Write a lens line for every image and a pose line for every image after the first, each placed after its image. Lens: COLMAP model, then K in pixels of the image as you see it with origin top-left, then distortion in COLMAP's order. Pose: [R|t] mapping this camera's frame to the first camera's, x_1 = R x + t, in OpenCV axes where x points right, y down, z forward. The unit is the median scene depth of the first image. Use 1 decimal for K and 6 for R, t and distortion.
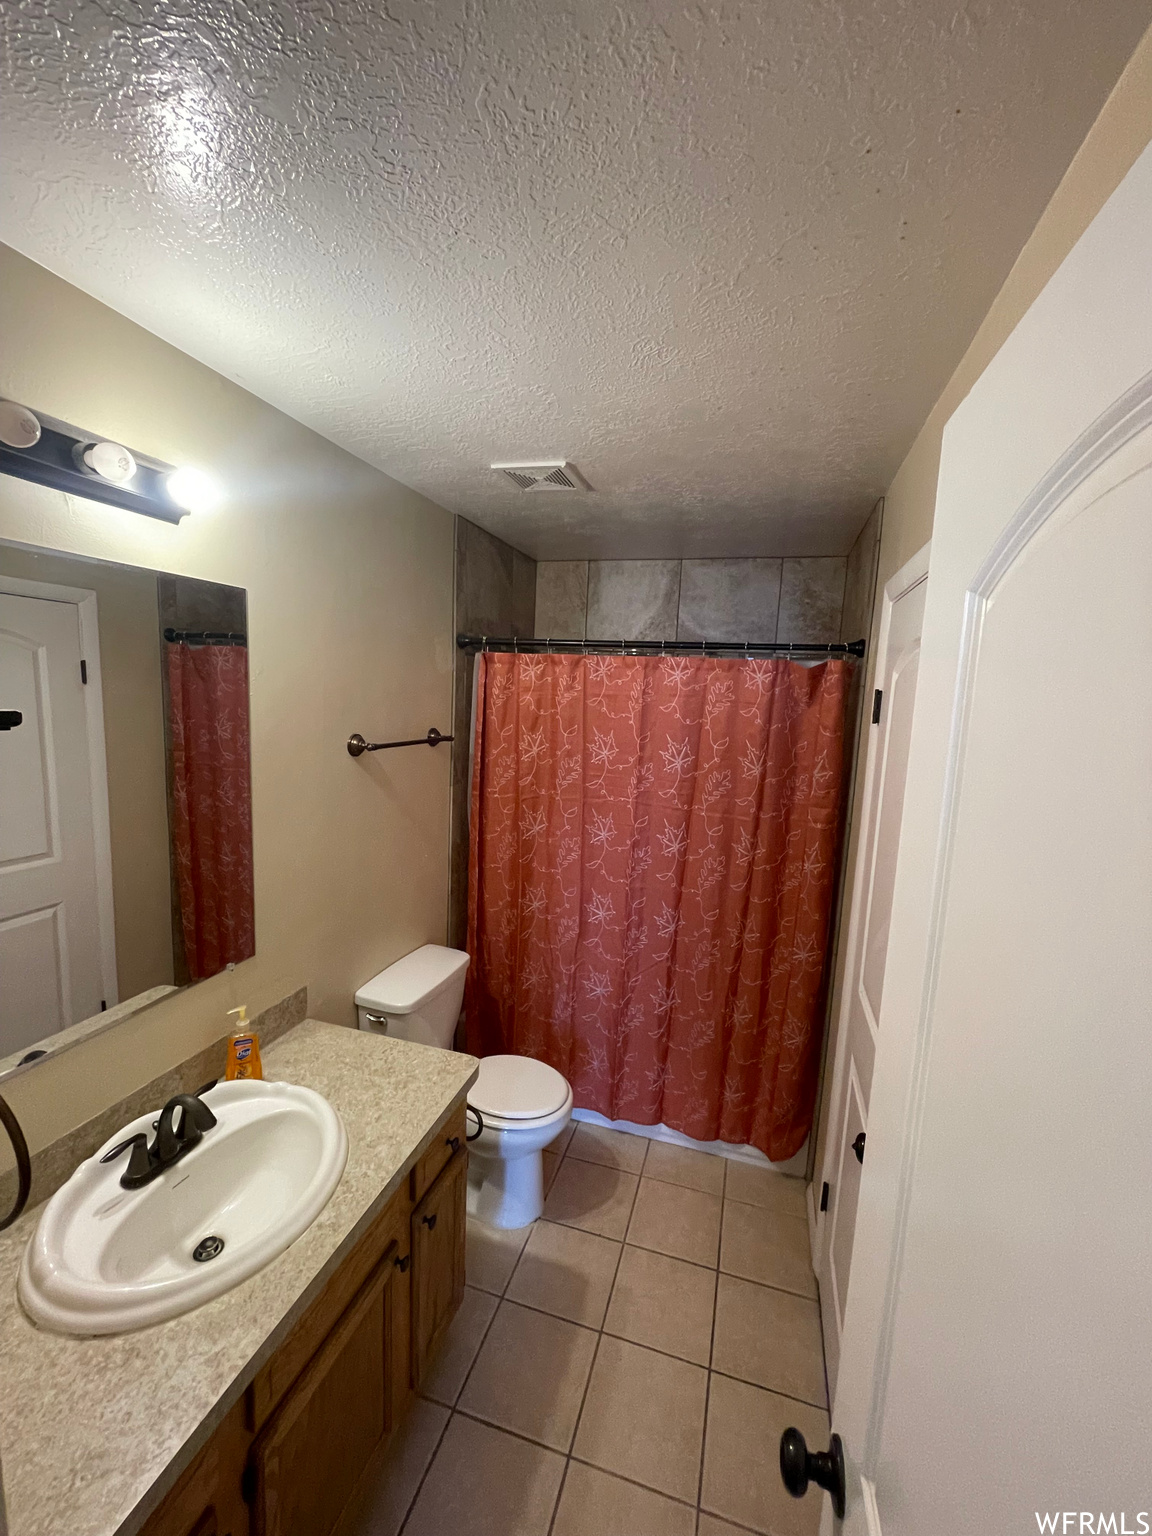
lens RADIAL K [[615.4, 0, 578.3], [0, 615.4, 770.7], [0, 0, 1]] dist [0.001456, -0.000006]
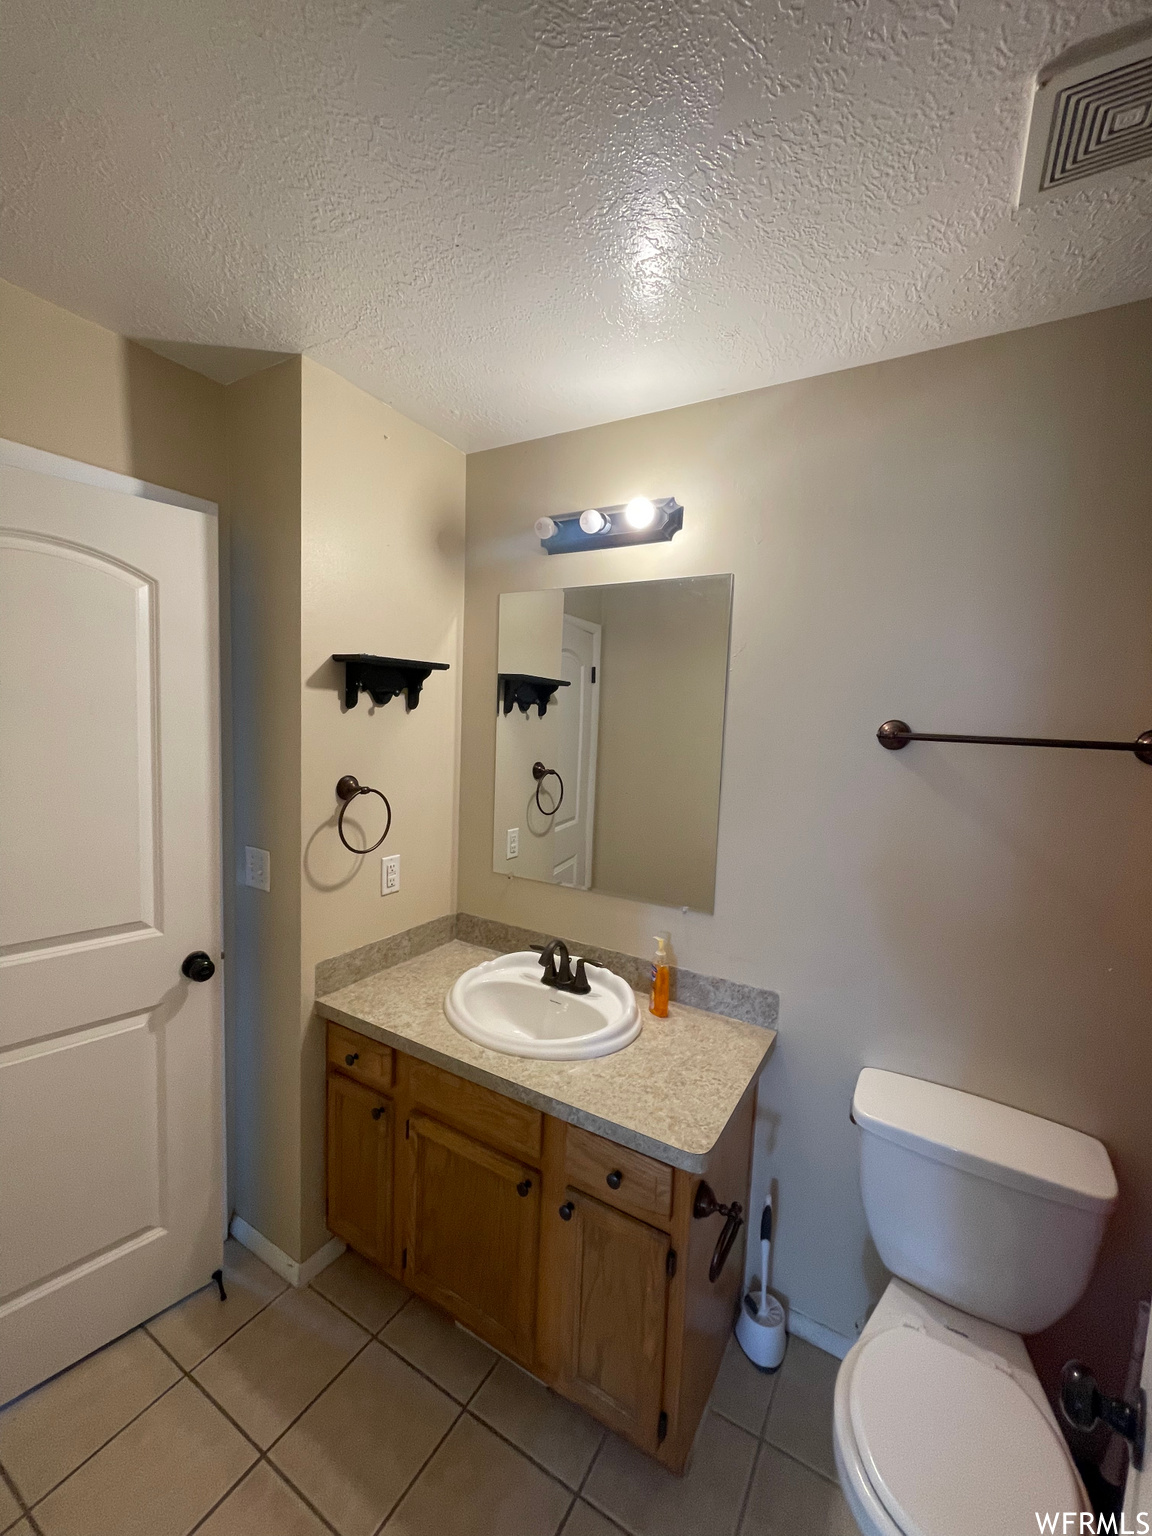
lens RADIAL K [[615.4, 0, 575.8], [0, 615.4, 769.4], [0, 0, 1]] dist [0.001456, -0.000006]
pose [[-0.238484, 0.024082, -0.970848, 0.528917], [-0.174217, 0.982414, 0.067165, 0.022583], [0.955392, 0.185156, -0.230095, 0.936076]]
